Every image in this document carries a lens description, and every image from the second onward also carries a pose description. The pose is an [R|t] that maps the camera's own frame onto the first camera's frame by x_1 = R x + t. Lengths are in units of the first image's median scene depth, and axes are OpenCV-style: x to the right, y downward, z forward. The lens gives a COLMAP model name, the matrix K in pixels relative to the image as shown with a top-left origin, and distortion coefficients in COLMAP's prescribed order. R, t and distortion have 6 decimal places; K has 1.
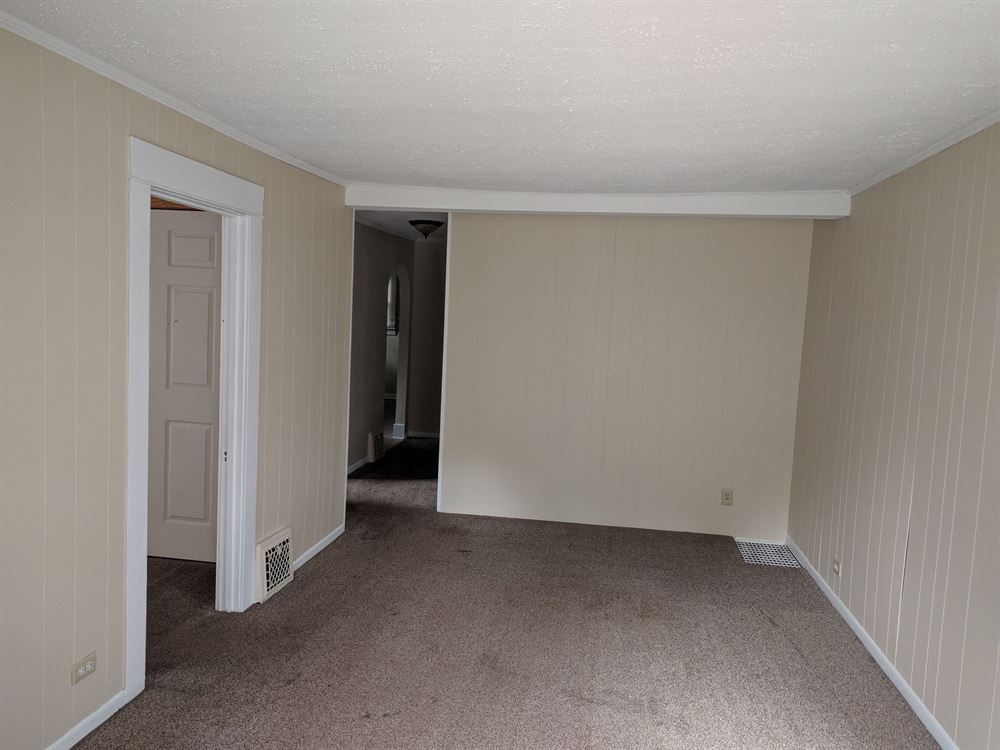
lens RADIAL K [[741.1, 0, 500.3], [0, 741.1, 374.2], [0, 0, 1]] dist [-0.001962, -0.000542]
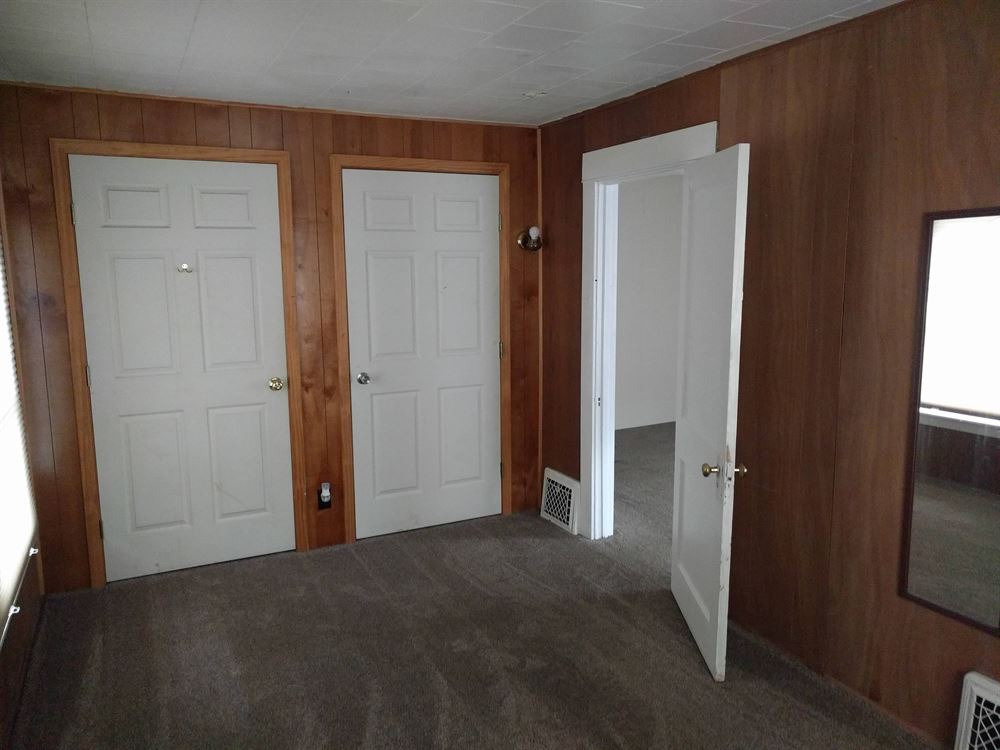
lens RADIAL K [[743.5, 0, 496.2], [0, 743.5, 369.3], [0, 0, 1]] dist [0.032725, 0.000071]
pose [[0.817889, -0.140086, 0.558062, -0.956428], [0.097295, 0.989614, 0.105820, -0.061807], [-0.567089, -0.032253, 0.823024, 0.138895]]
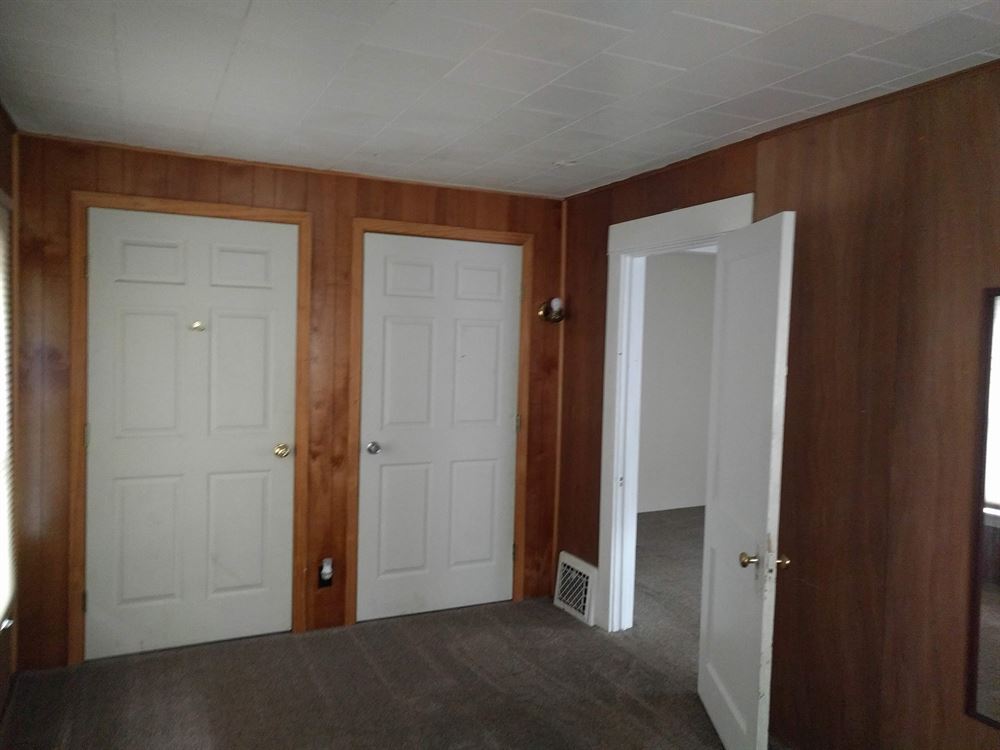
lens RADIAL K [[743.5, 0, 496.2], [0, 743.5, 369.3], [0, 0, 1]] dist [0.032725, 0.000071]
pose [[0.827473, -0.051448, 0.559143, -0.945124], [0.062724, 0.998030, -0.000994, -0.051376], [-0.557990, 0.035895, 0.829071, 0.179304]]
